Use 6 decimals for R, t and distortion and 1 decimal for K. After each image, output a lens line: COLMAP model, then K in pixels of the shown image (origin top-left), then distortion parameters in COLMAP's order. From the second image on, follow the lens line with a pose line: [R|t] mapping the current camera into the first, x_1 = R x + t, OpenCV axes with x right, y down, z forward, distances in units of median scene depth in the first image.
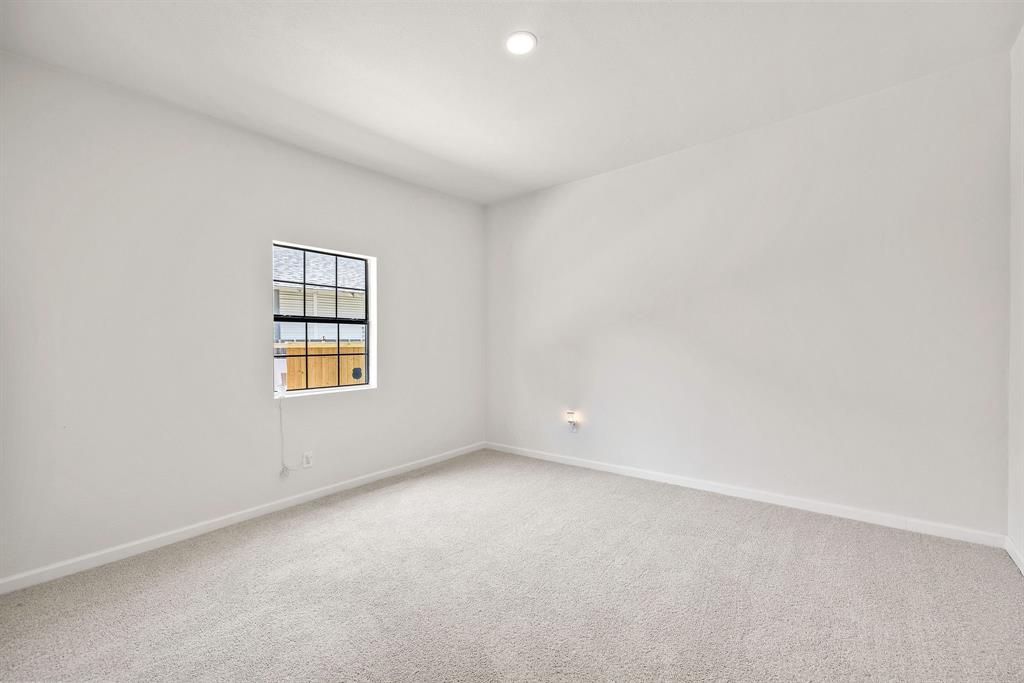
lens RADIAL K [[421.1, 0, 512.0], [0, 421.1, 341.5], [0, 0, 1]] dist [-0.000148, -0.000226]
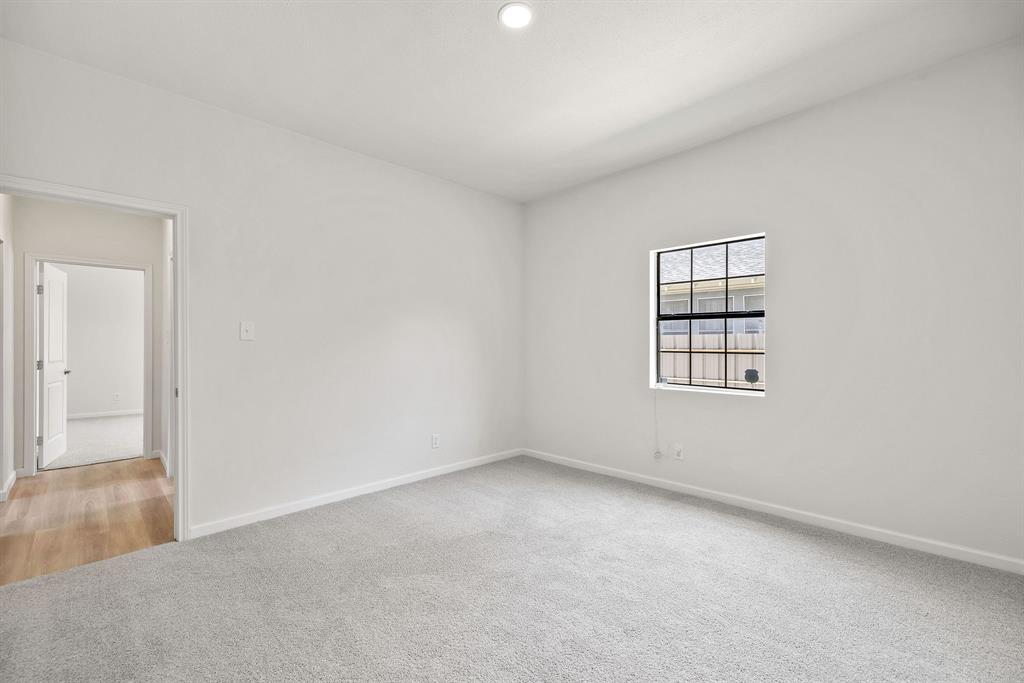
lens RADIAL K [[421.1, 0, 512.0], [0, 421.1, 341.5], [0, 0, 1]] dist [-0.000148, -0.000226]
pose [[-0.083237, 0.005243, -0.996516, 0.553128], [0.004362, 0.999978, 0.004897, 0.000971], [0.996520, -0.003939, -0.083258, 0.644717]]
